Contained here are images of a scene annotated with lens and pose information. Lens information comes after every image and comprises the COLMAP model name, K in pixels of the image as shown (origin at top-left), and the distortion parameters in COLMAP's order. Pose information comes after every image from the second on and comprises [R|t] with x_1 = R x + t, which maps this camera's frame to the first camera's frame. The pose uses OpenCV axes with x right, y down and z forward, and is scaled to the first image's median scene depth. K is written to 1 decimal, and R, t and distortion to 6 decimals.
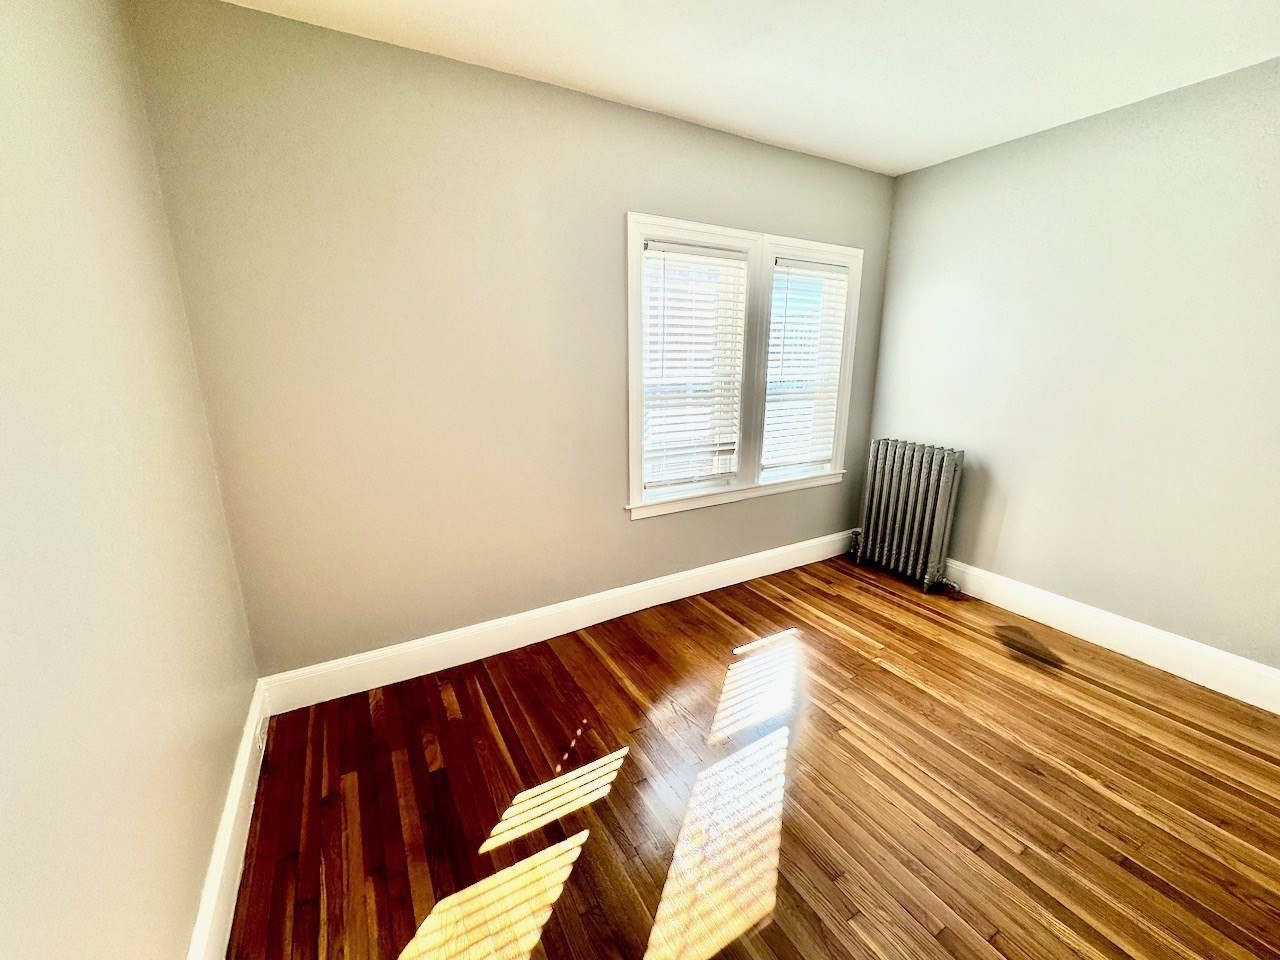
lens RADIAL K [[511.2, 0, 640.0], [0, 511.2, 480.0], [0, 0, 1]] dist [-0.004185, 0.000379]
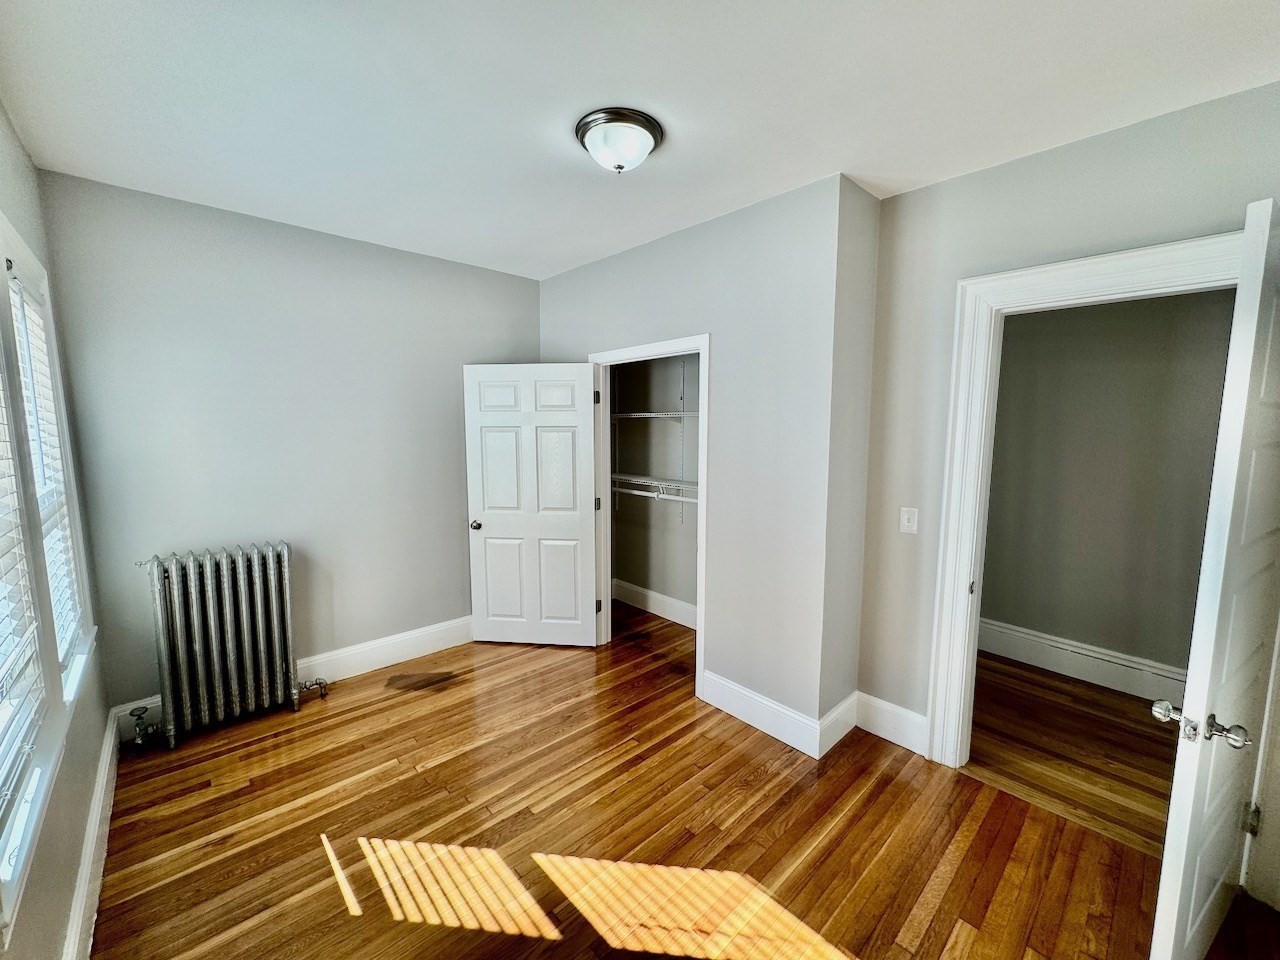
lens RADIAL K [[511.2, 0, 640.0], [0, 511.2, 480.0], [0, 0, 1]] dist [-0.004185, 0.000379]
pose [[-0.230234, -0.108406, 0.967078, -0.424296], [0.227151, 0.960337, 0.161728, -0.186677], [-0.946253, 0.256908, -0.196477, 0.649892]]
